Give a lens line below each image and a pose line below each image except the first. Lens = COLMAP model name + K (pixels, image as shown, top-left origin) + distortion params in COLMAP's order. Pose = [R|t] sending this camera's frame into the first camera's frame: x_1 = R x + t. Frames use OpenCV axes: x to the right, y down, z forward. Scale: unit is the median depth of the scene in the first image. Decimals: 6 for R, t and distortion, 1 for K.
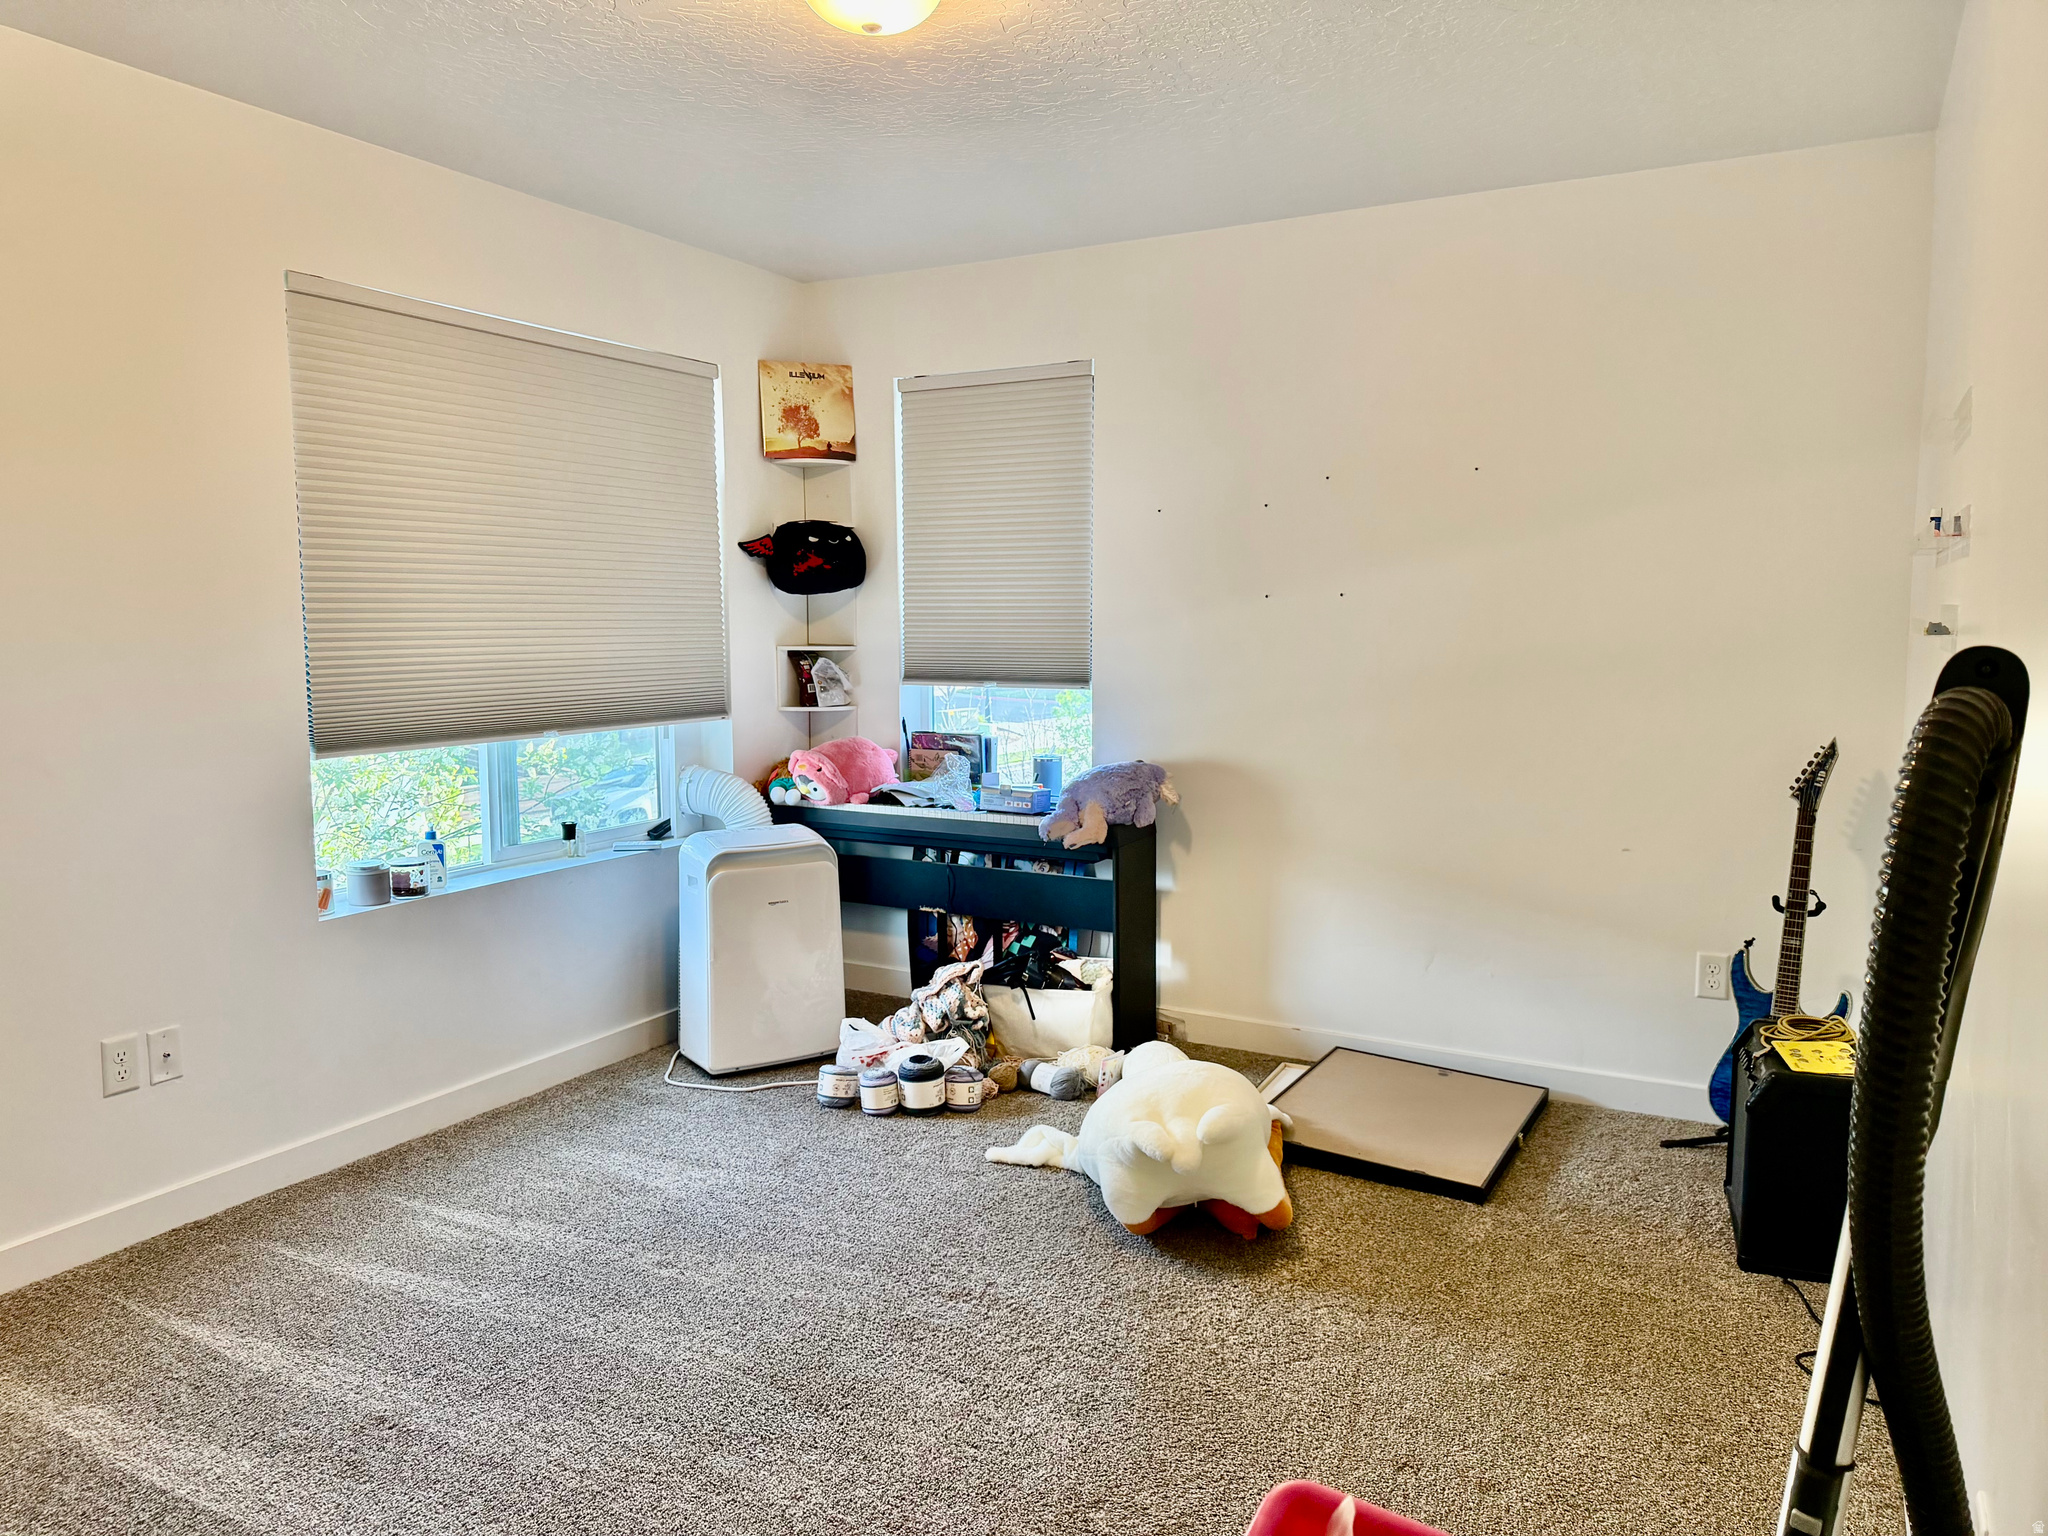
lens RADIAL K [[1452.4, 0, 1015.2], [0, 1452.4, 772.9], [0, 0, 1]] dist [0.004674, -0.005516]
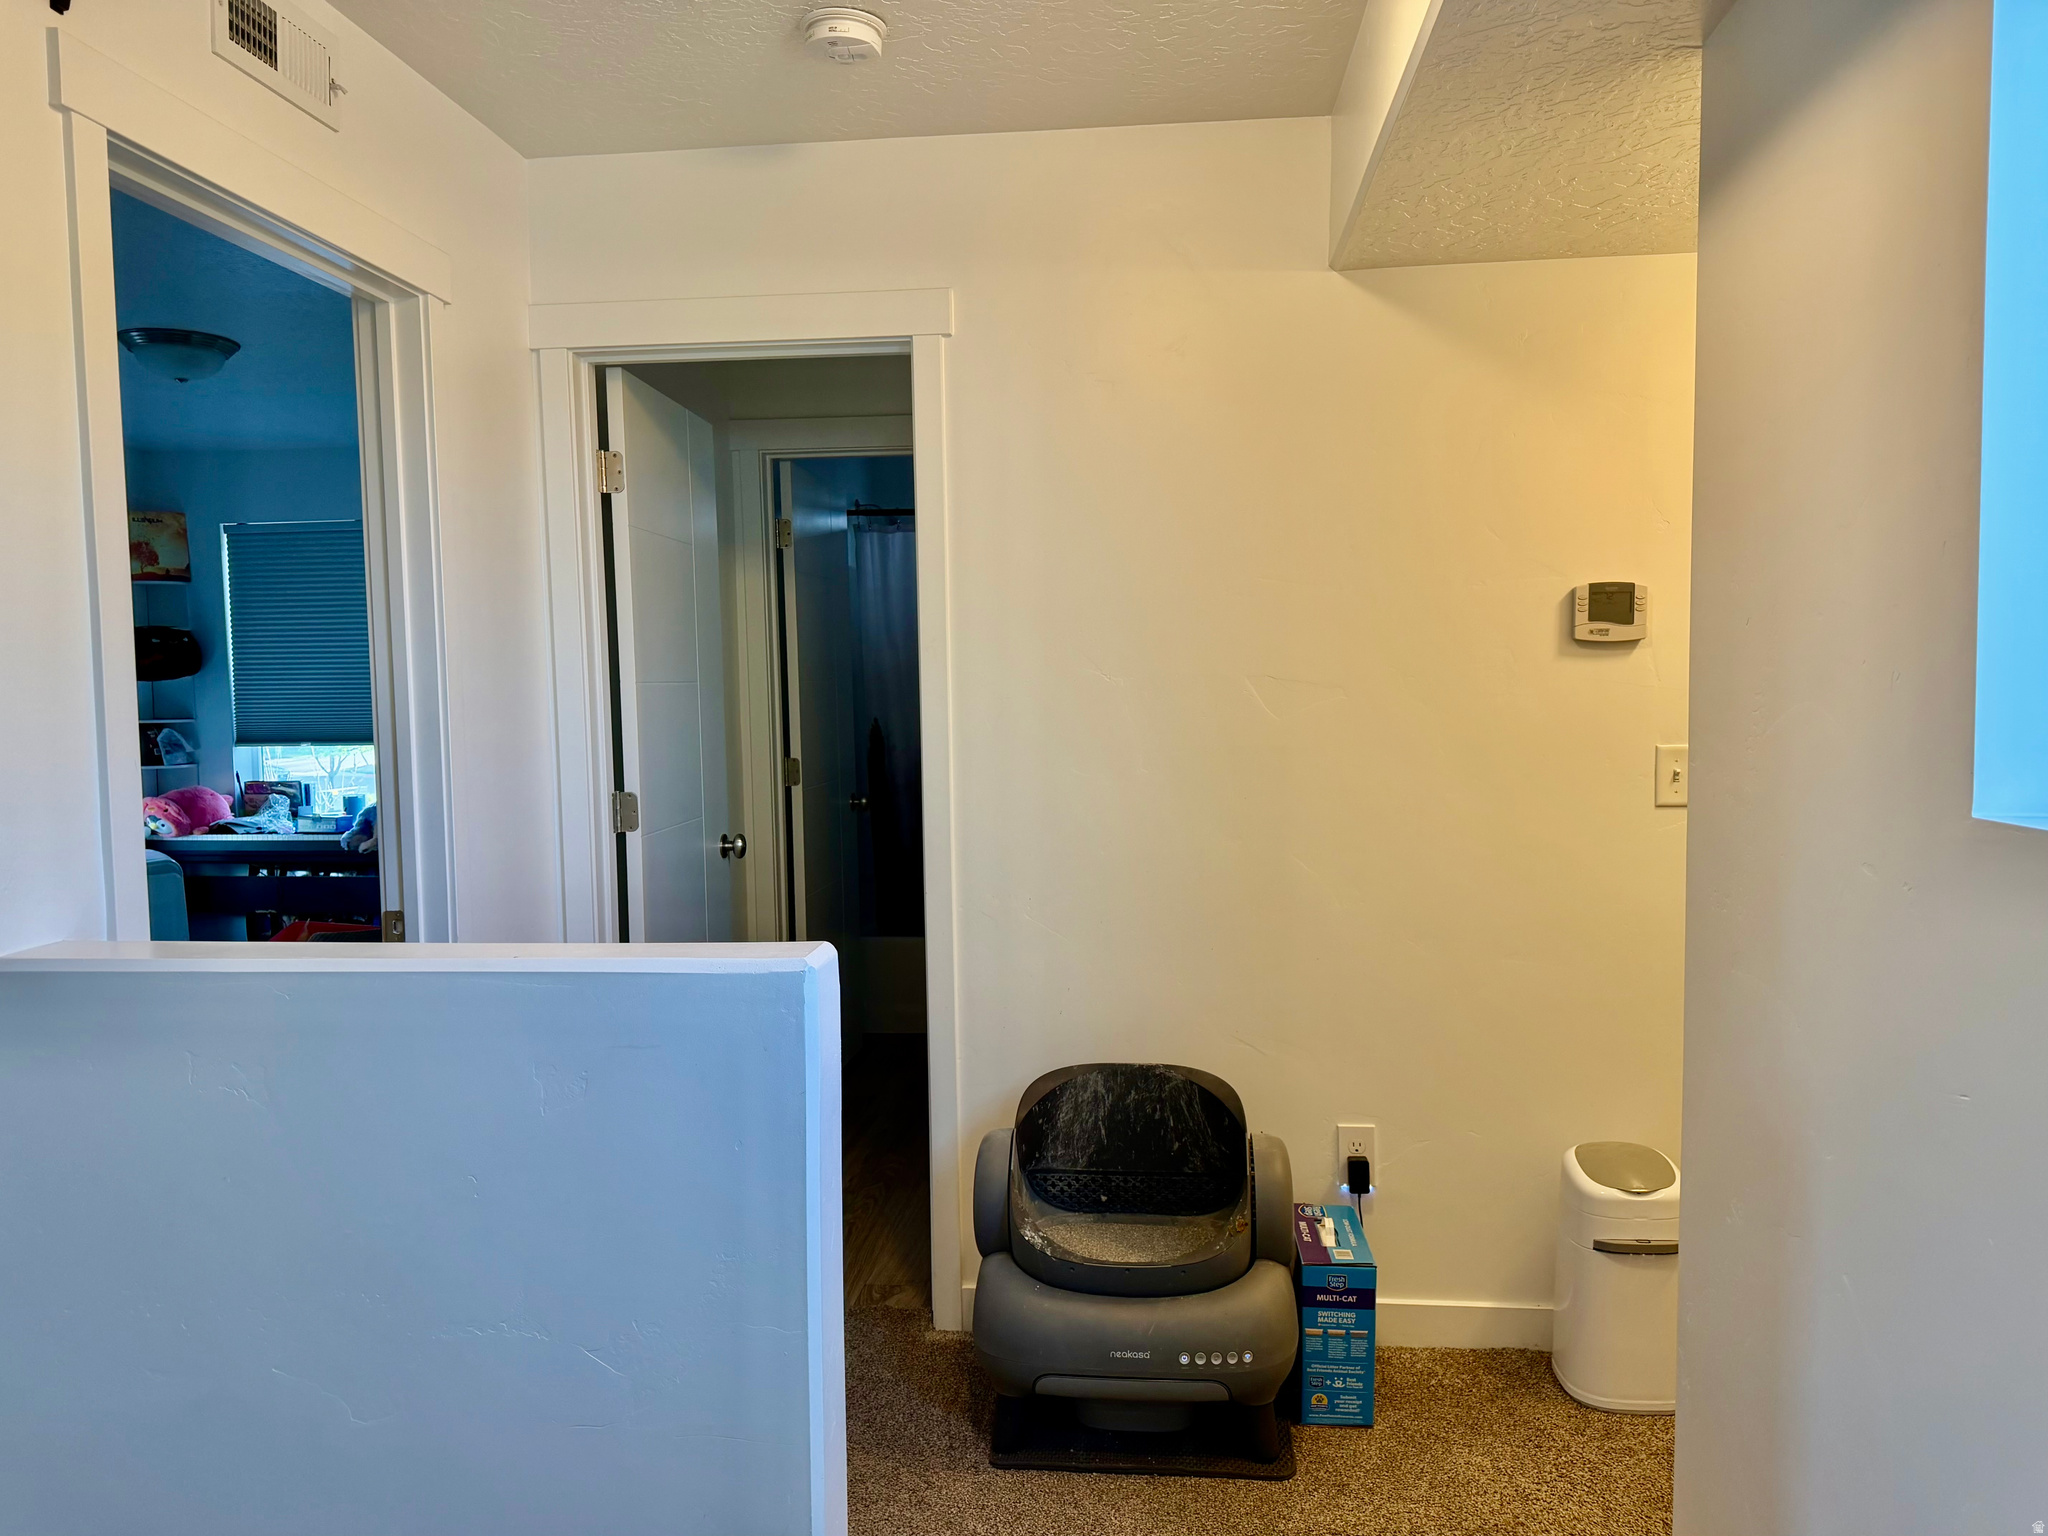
lens RADIAL K [[1452.4, 0, 1041.2], [0, 1452.4, 769.4], [0, 0, 1]] dist [0.004674, -0.005516]
pose [[0.919307, -0.033752, 0.392091, 0.083640], [0.053696, 0.997756, -0.040008, 0.056445], [-0.389861, 0.057833, 0.919056, -0.556342]]
